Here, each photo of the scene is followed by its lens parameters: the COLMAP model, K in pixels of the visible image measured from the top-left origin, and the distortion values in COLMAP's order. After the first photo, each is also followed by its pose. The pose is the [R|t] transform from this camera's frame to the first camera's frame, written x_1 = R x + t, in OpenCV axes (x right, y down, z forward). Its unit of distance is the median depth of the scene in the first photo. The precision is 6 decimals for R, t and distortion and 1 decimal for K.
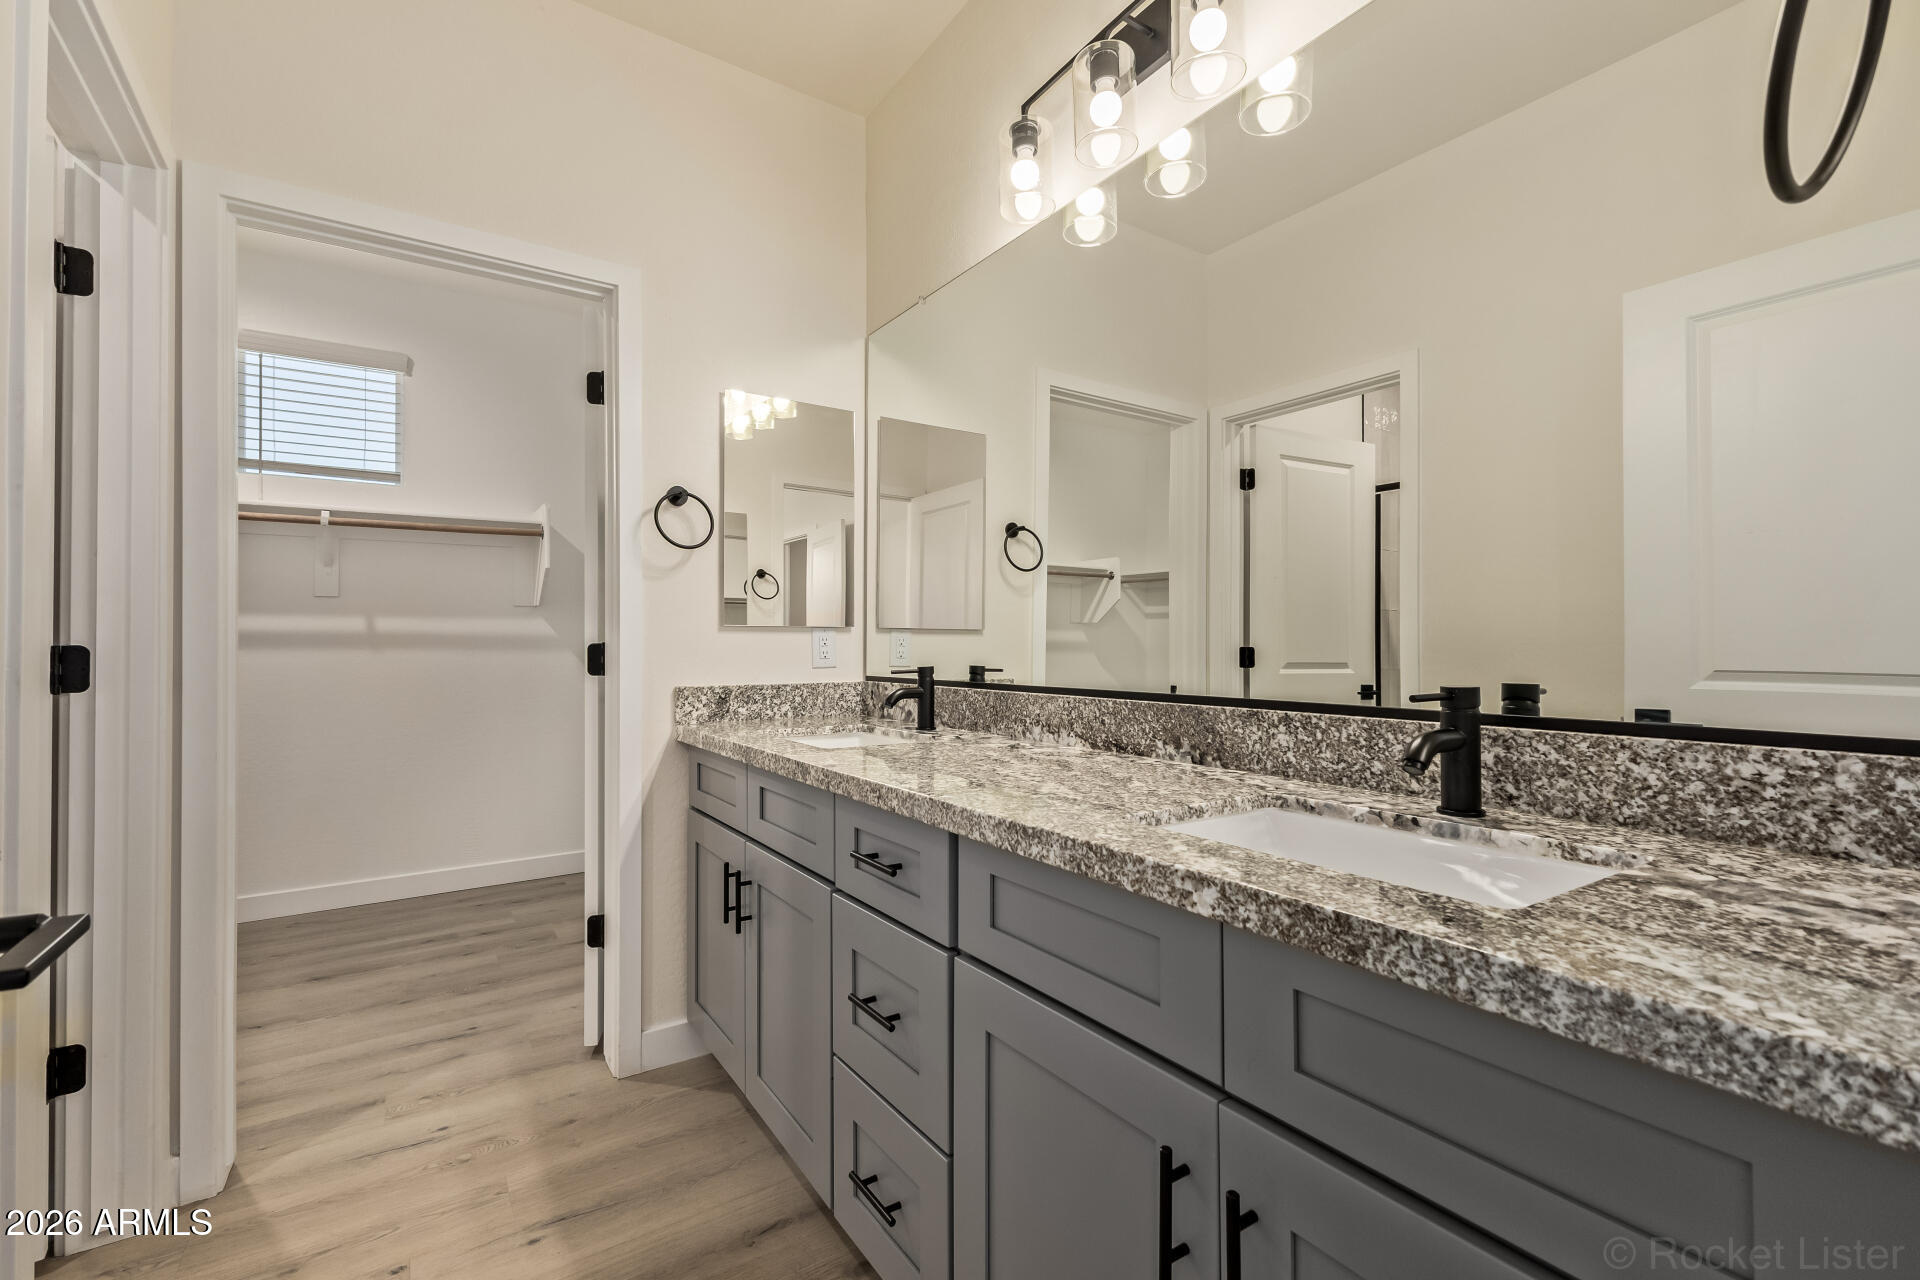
lens RADIAL K [[834.9, 0, 955.3], [0, 834.9, 640.4], [0, 0, 1]] dist [0.009900, -0.000041]
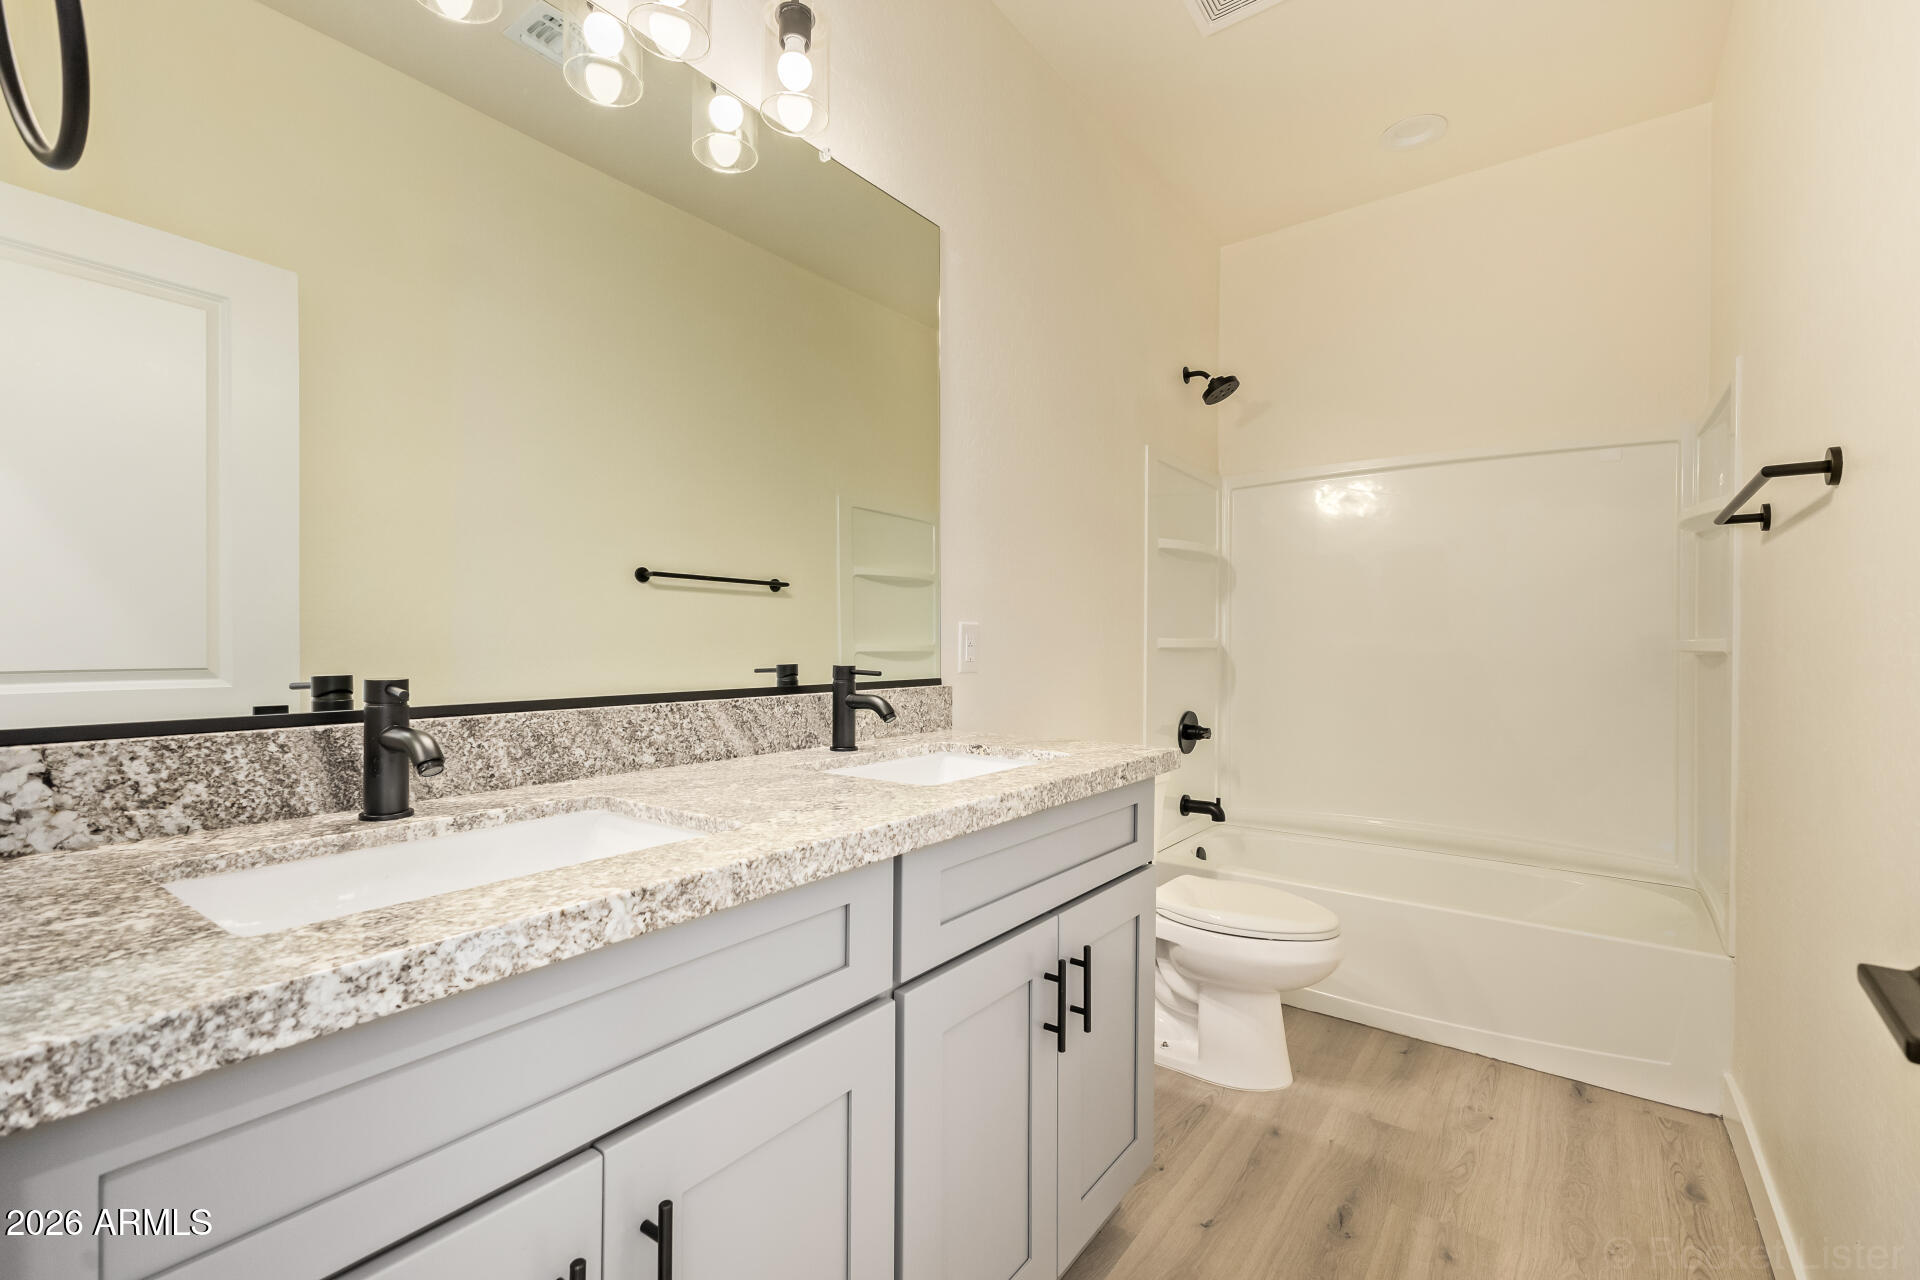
lens RADIAL K [[834.9, 0, 955.3], [0, 834.9, 640.4], [0, 0, 1]] dist [0.009900, -0.000041]
pose [[-0.330810, 0.000677, 0.943697, -0.751136], [-0.014186, 0.999883, -0.005690, 0.009873], [-0.943591, -0.015269, -0.330761, 1.102616]]
